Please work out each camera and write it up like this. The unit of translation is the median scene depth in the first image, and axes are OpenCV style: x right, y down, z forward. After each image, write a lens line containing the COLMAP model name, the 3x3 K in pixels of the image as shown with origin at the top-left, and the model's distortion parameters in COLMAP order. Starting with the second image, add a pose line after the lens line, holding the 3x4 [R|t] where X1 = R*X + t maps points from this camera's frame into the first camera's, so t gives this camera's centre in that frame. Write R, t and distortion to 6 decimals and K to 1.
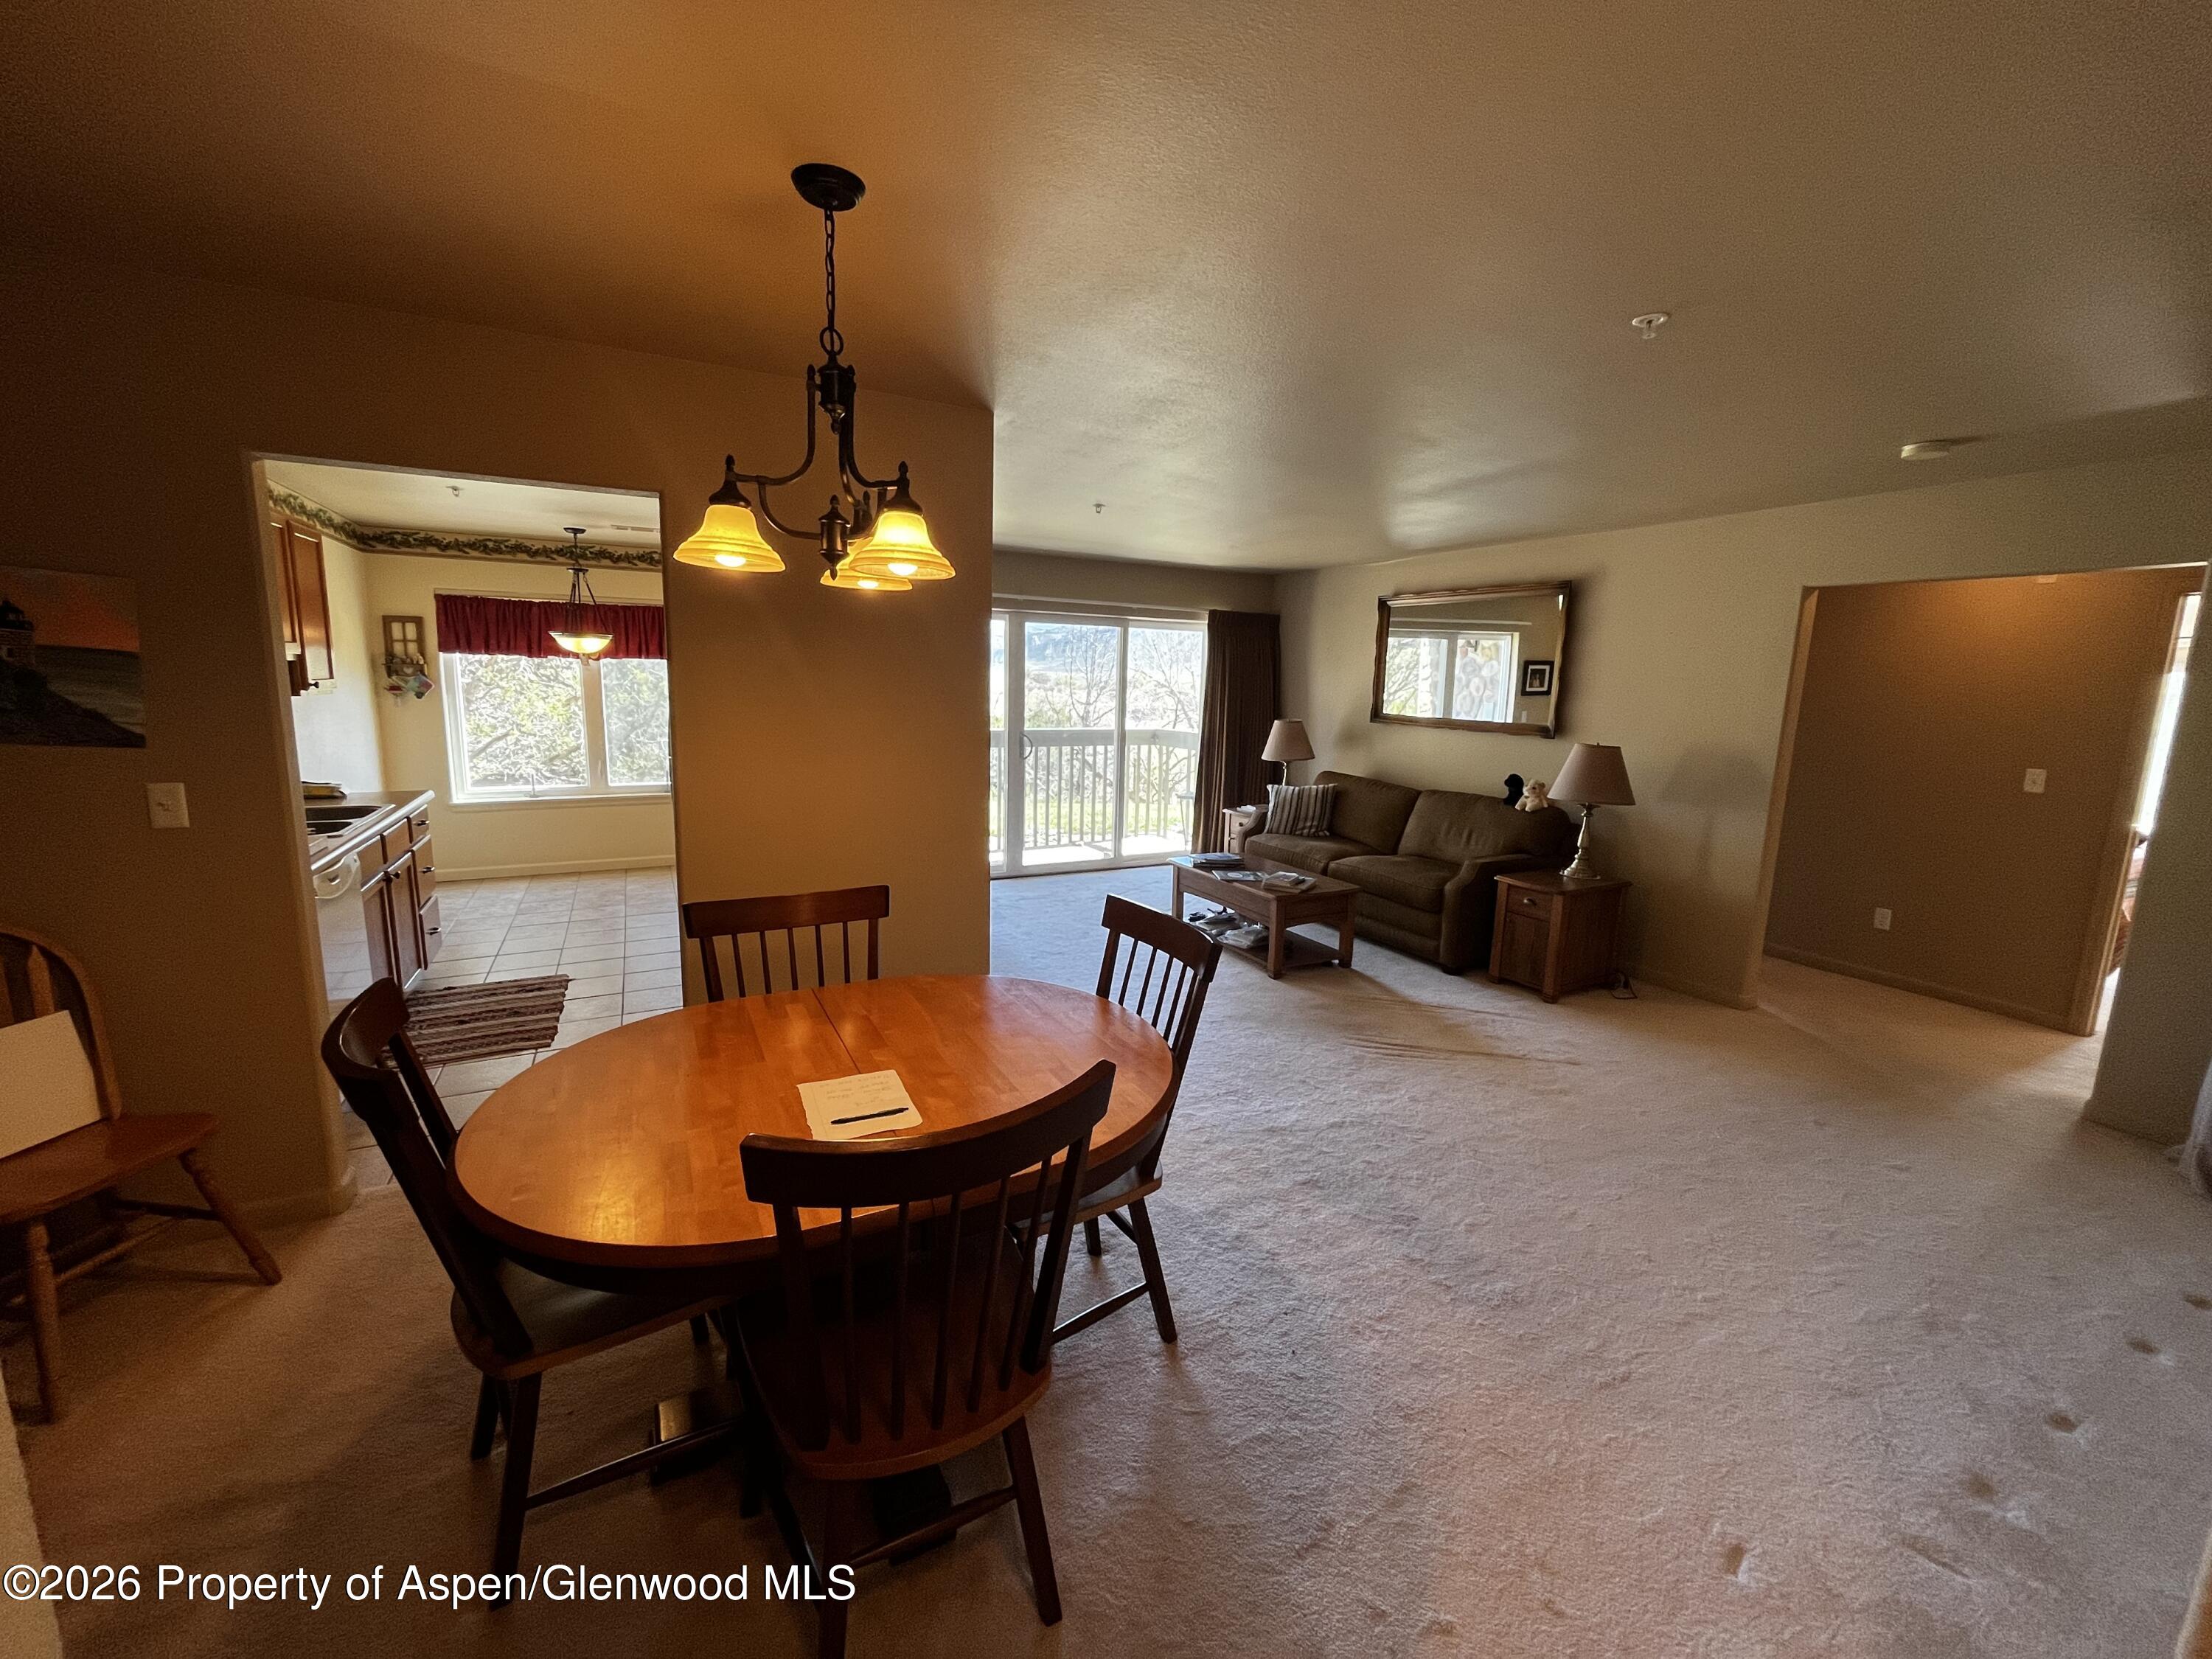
lens RADIAL K [[898.5, 0, 1112.8], [0, 898.5, 822.3], [0, 0, 1]] dist [-0.000046, -0.000384]
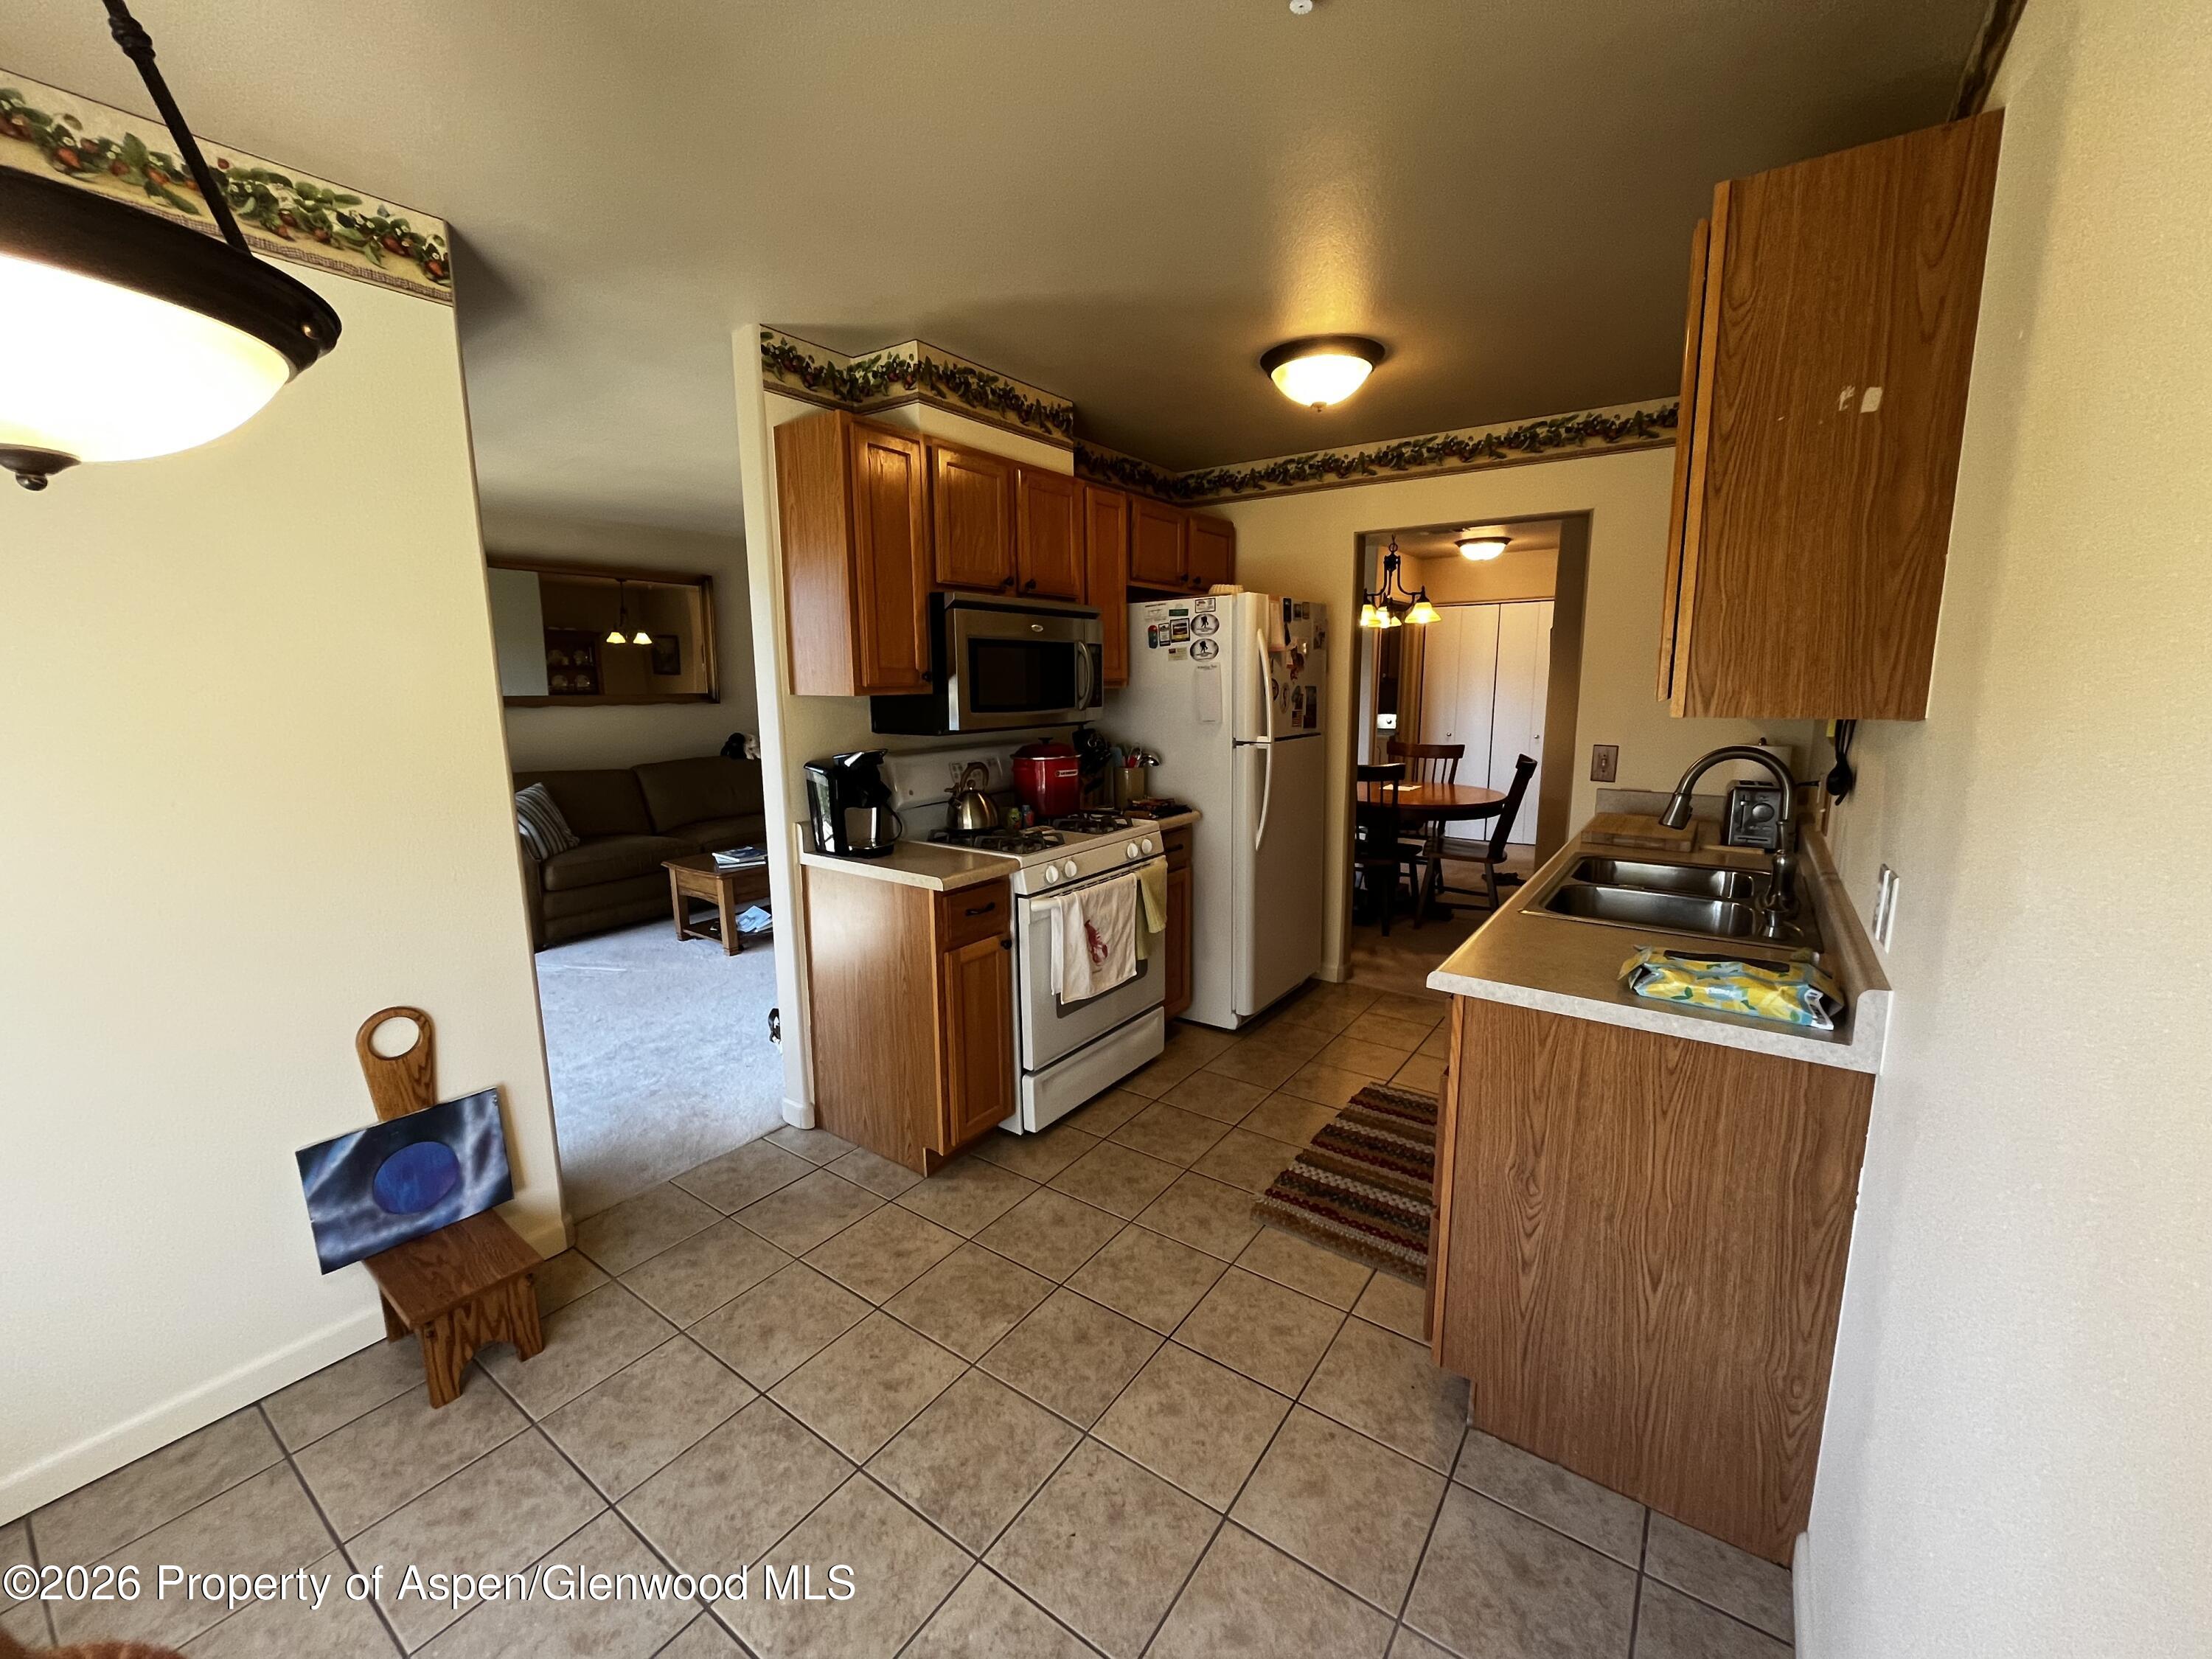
lens RADIAL K [[898.5, 0, 1112.8], [0, 898.5, 822.3], [0, 0, 1]] dist [-0.000046, -0.000384]
pose [[-0.464555, -0.169006, 0.869267, -0.755974], [0.131399, 0.957597, 0.256402, -0.156629], [-0.875741, 0.233334, -0.422649, 0.942718]]
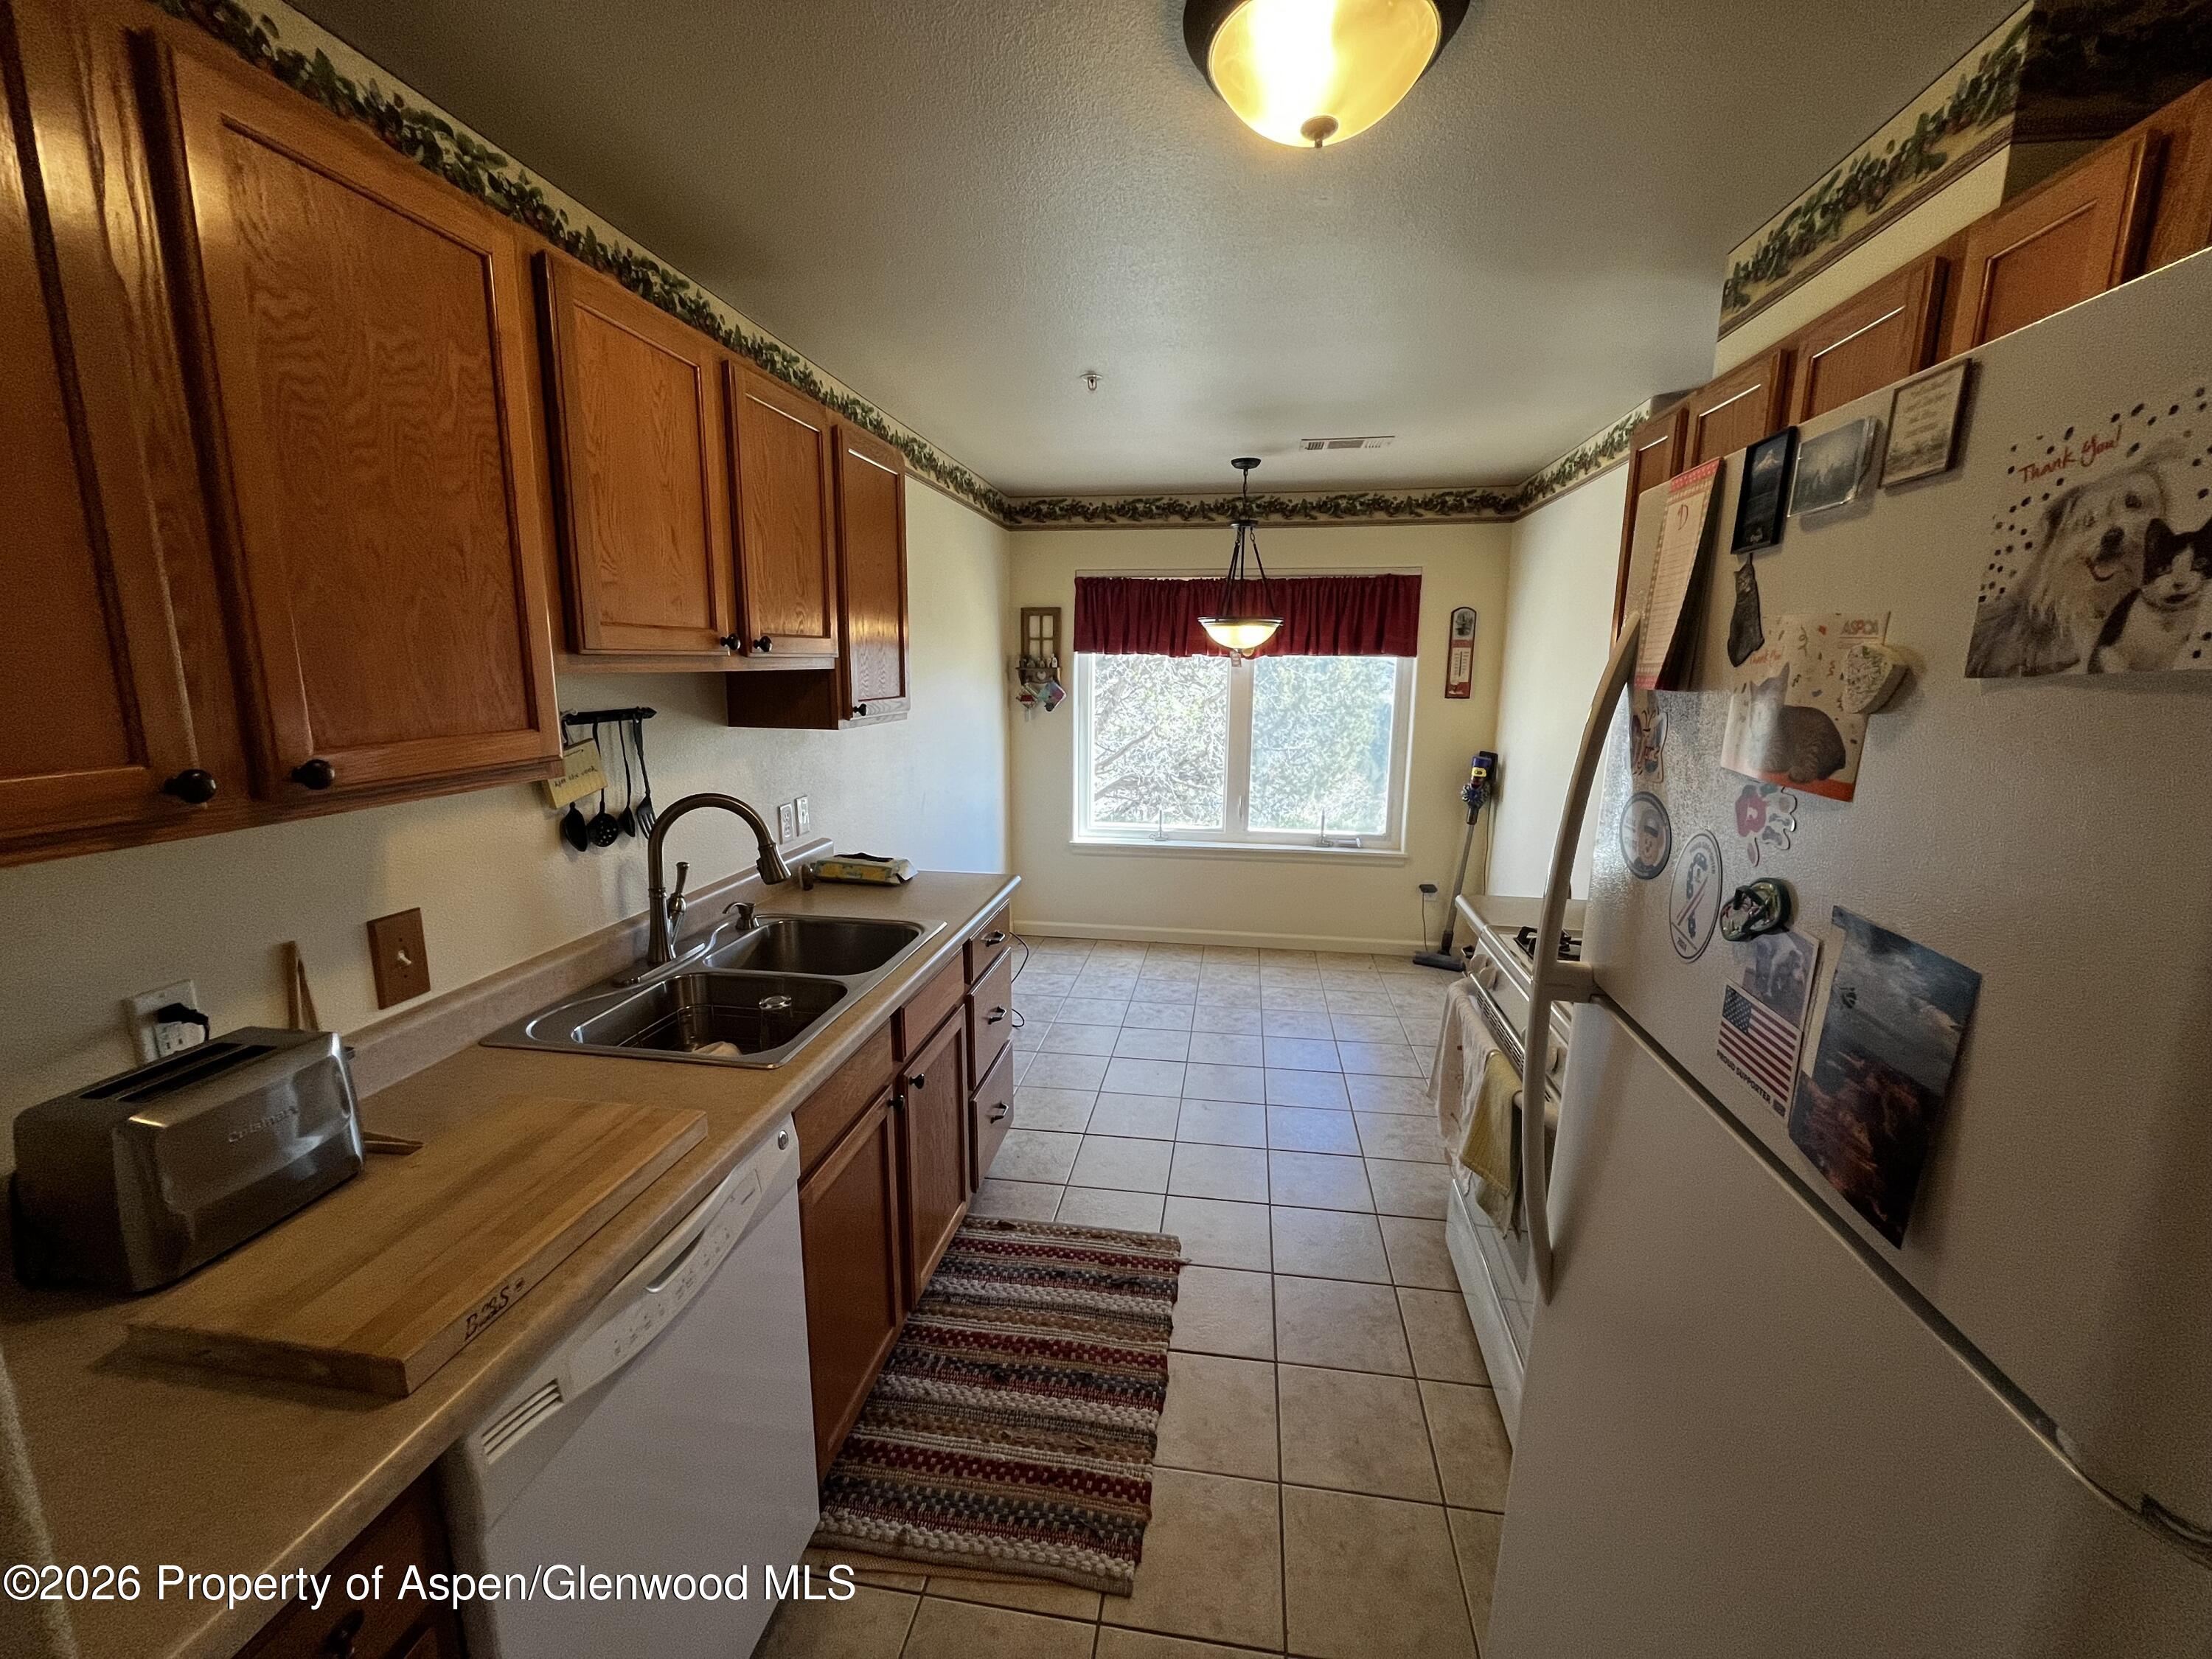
lens RADIAL K [[898.5, 0, 1112.8], [0, 898.5, 822.3], [0, 0, 1]] dist [-0.000046, -0.000384]
pose [[0.805808, 0.088674, -0.585501, -0.259701], [-0.084846, 0.995812, 0.034044, -0.073521], [0.586068, 0.022244, 0.809957, 0.401564]]
